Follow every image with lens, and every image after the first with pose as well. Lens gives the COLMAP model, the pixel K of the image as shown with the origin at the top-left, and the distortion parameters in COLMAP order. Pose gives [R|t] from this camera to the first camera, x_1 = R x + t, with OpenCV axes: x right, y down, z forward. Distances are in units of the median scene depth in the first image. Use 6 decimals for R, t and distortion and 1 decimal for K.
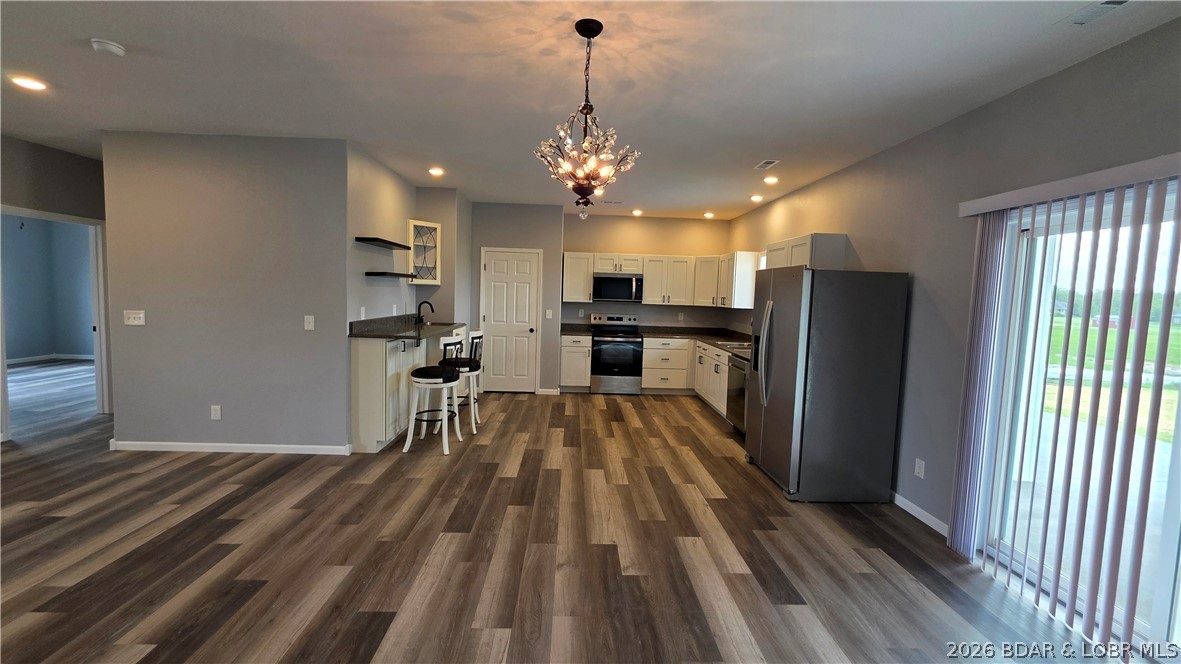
lens RADIAL K [[471.6, 0, 589.5], [0, 471.6, 327.7], [0, 0, 1]] dist [0.001650, -0.001311]
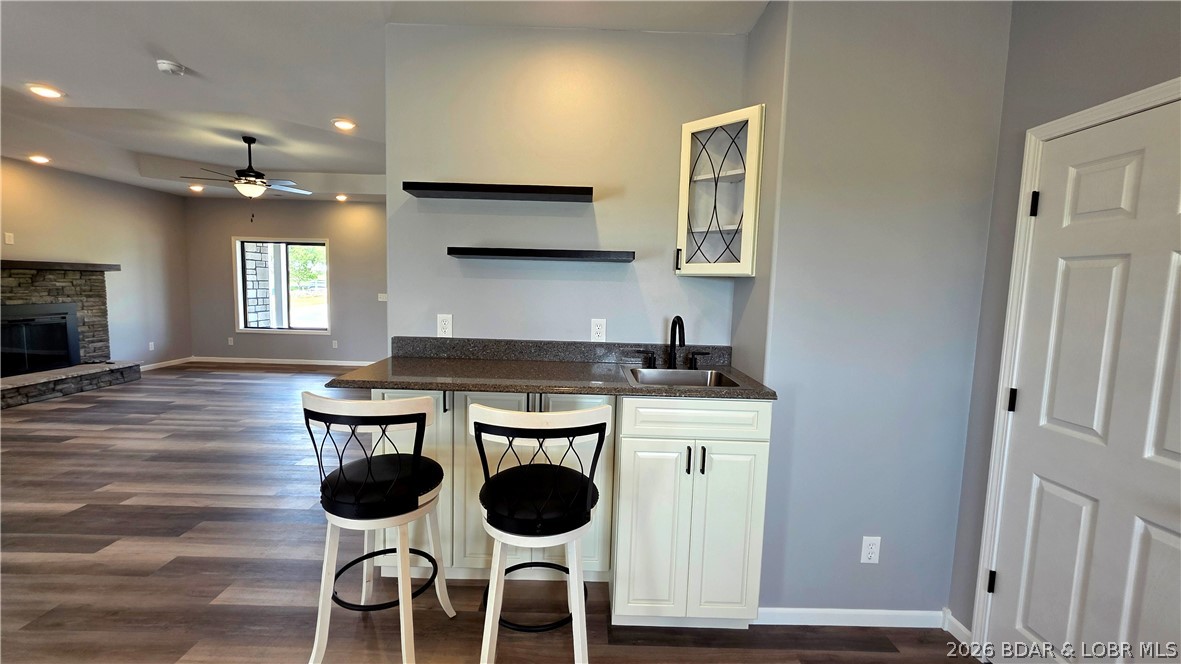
lens RADIAL K [[471.6, 0, 581.6], [0, 471.6, 327.2], [0, 0, 1]] dist [0.001650, -0.001311]
pose [[-0.032995, 0.057321, -0.997810, 0.078551], [-0.102264, 0.992921, 0.060422, -0.084360], [0.994210, 0.104034, -0.026900, 1.253326]]
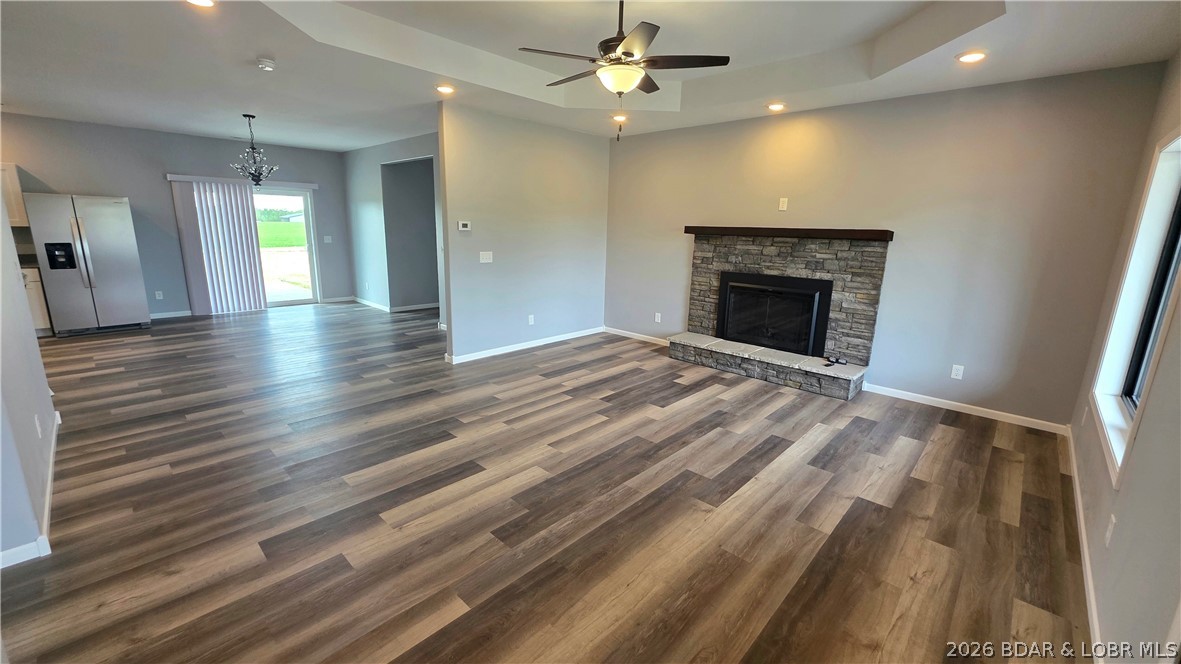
lens RADIAL K [[471.6, 0, 586.1], [0, 471.6, 329.9], [0, 0, 1]] dist [0.001650, -0.001311]
pose [[-0.697265, -0.204078, 0.687149, -1.735440], [0.005714, 0.957003, 0.290022, -0.132859], [-0.716790, 0.206148, -0.666119, 0.862259]]
